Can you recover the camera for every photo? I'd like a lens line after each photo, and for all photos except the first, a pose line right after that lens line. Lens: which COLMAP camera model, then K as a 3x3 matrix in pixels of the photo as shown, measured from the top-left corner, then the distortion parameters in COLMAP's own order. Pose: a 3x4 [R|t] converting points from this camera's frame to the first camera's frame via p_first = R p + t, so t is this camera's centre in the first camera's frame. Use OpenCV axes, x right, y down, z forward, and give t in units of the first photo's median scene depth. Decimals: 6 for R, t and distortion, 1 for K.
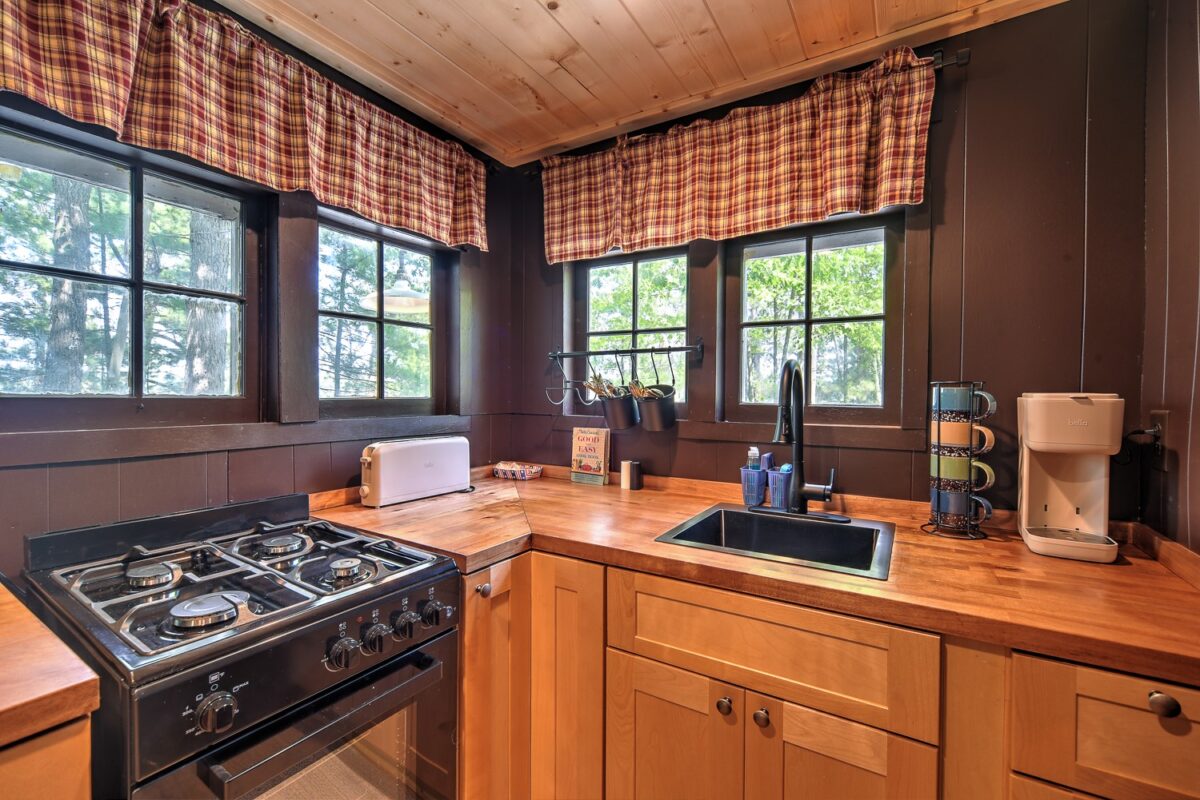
lens RADIAL K [[501.7, 0, 604.8], [0, 501.7, 400.9], [0, 0, 1]] dist [-0.007131, 0.002296]
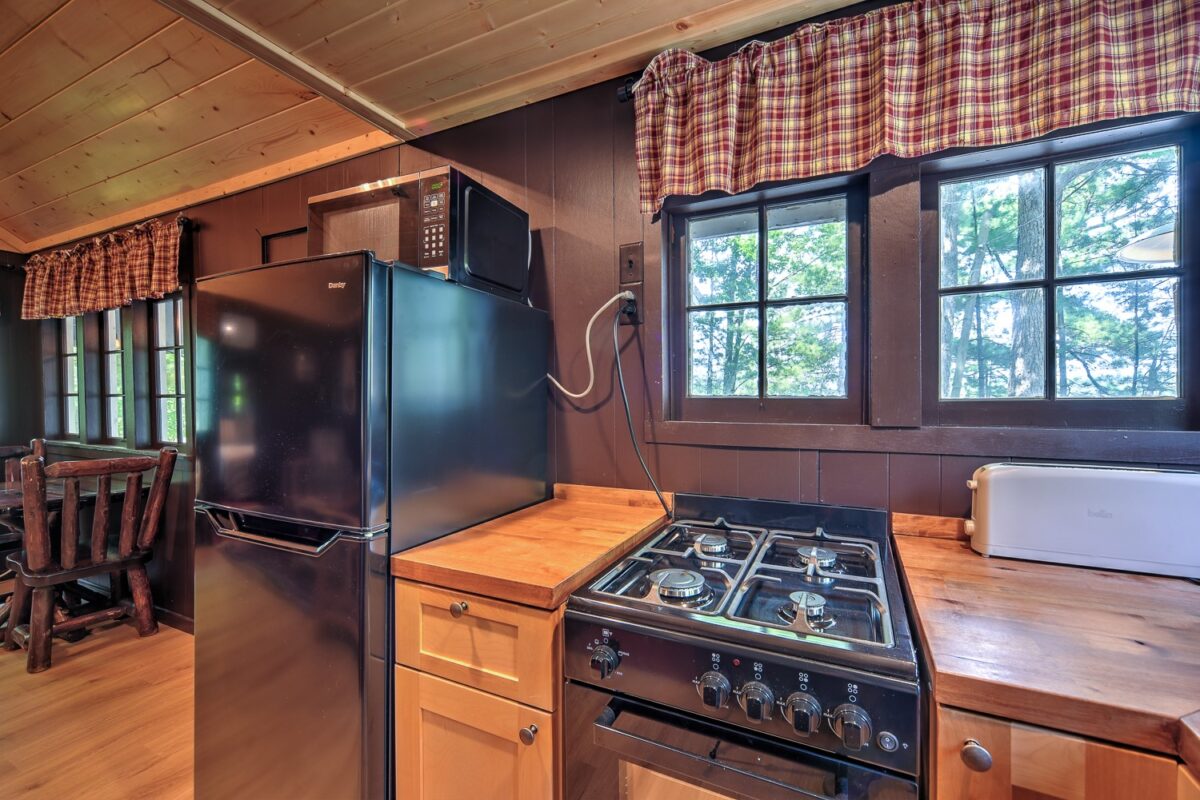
lens RADIAL K [[501.7, 0, 606.2], [0, 501.7, 400.2], [0, 0, 1]] dist [-0.007131, 0.002296]
pose [[0.098247, 0.001083, -0.995161, 0.195275], [-0.008019, 0.999968, 0.000296, 0.001184], [0.995130, 0.007951, 0.098253, 0.430634]]
